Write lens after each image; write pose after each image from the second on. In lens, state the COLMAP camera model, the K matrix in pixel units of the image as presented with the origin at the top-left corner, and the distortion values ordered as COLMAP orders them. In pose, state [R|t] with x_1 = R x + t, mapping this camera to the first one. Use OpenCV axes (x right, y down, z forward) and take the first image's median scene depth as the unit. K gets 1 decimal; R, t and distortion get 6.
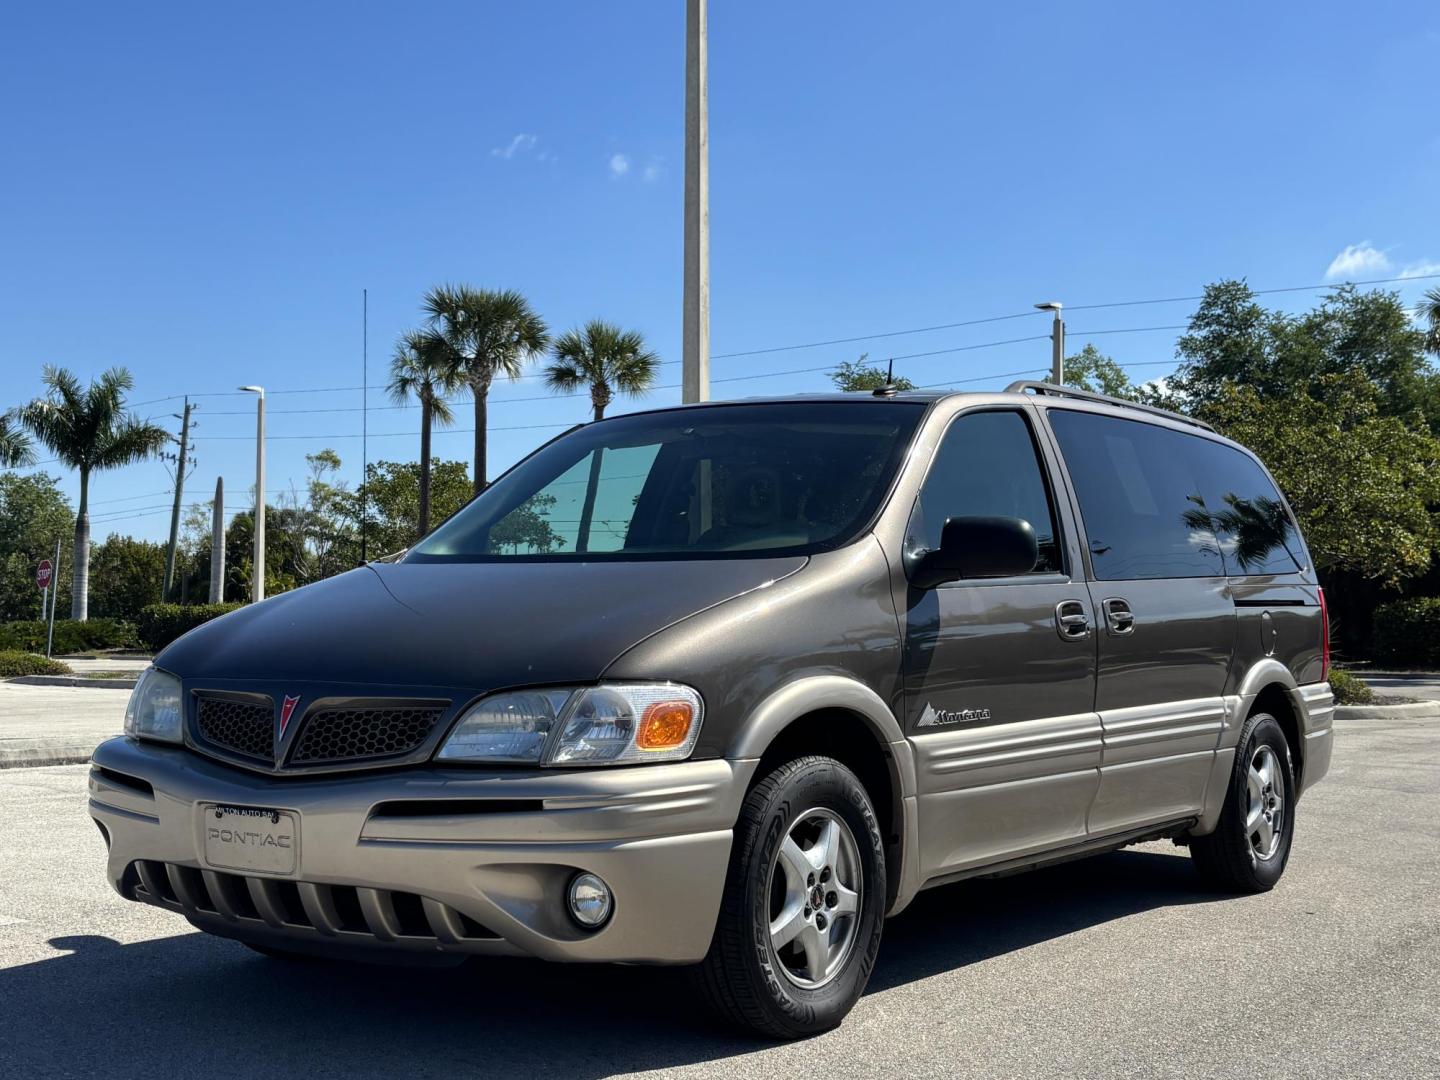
lens RADIAL K [[1858.0, 0, 720.0], [0, 1858.0, 540.0], [0, 0, 1]] dist [0.243914, -0.810899]
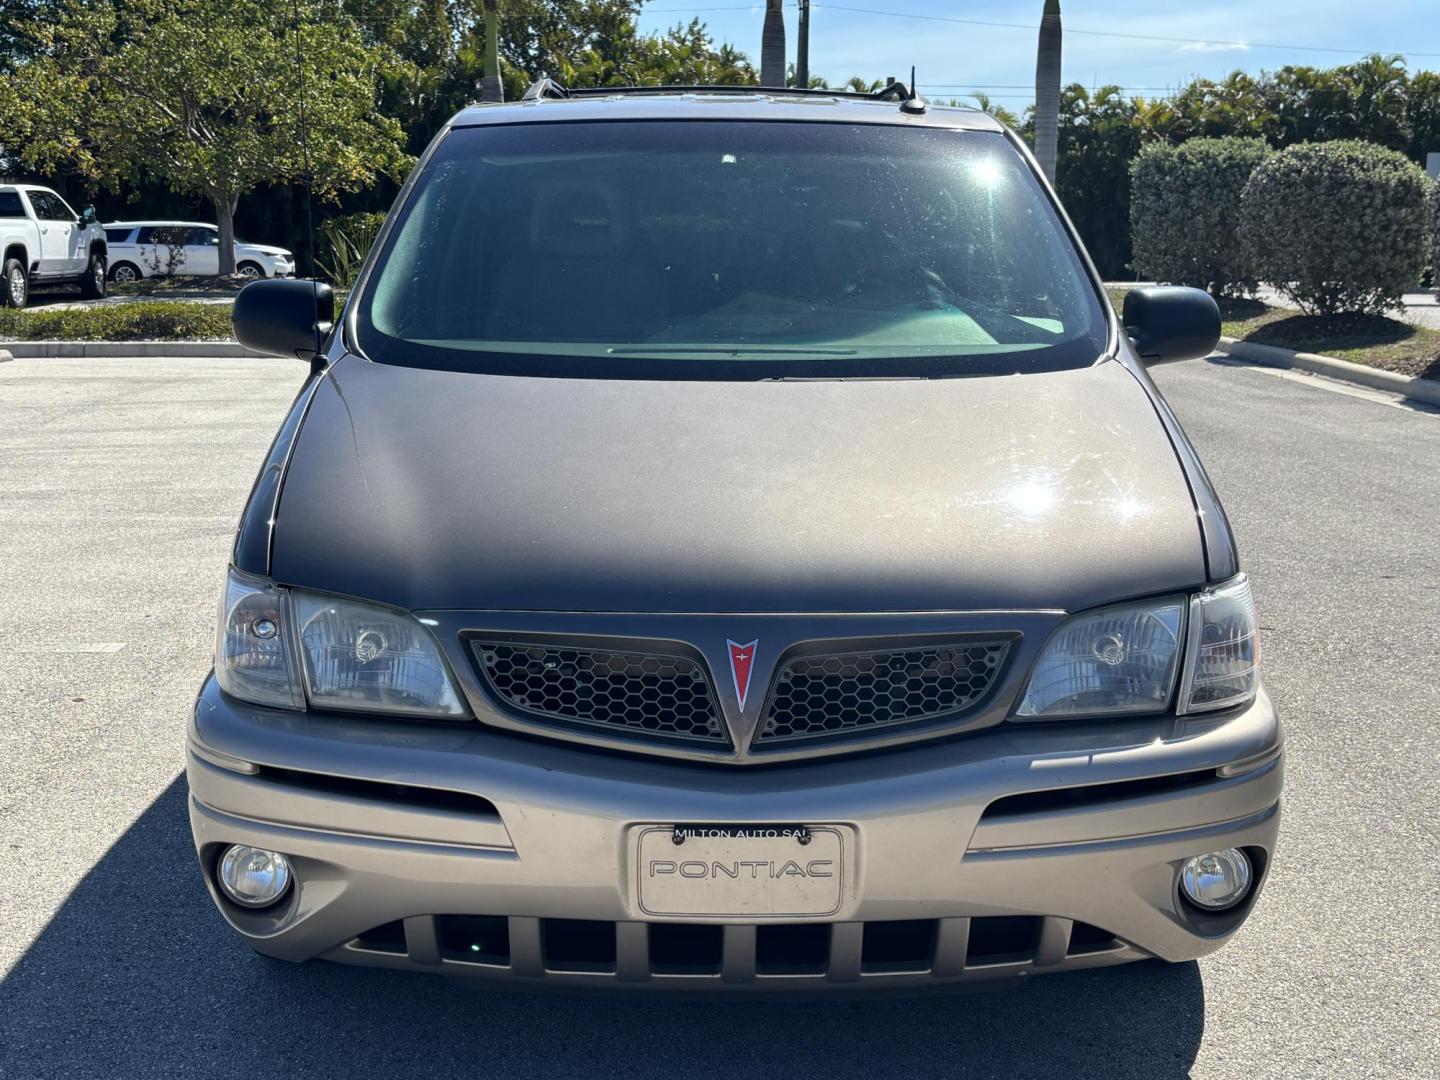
lens RADIAL K [[1858.0, 0, 720.0], [0, 1858.0, 540.0], [0, 0, 1]] dist [0.243914, -0.810899]
pose [[0.809149, -0.103860, 0.578352, -0.614864], [-0.021849, 0.978257, 0.206242, -0.085314], [-0.587197, -0.179517, 0.789287, 0.514502]]
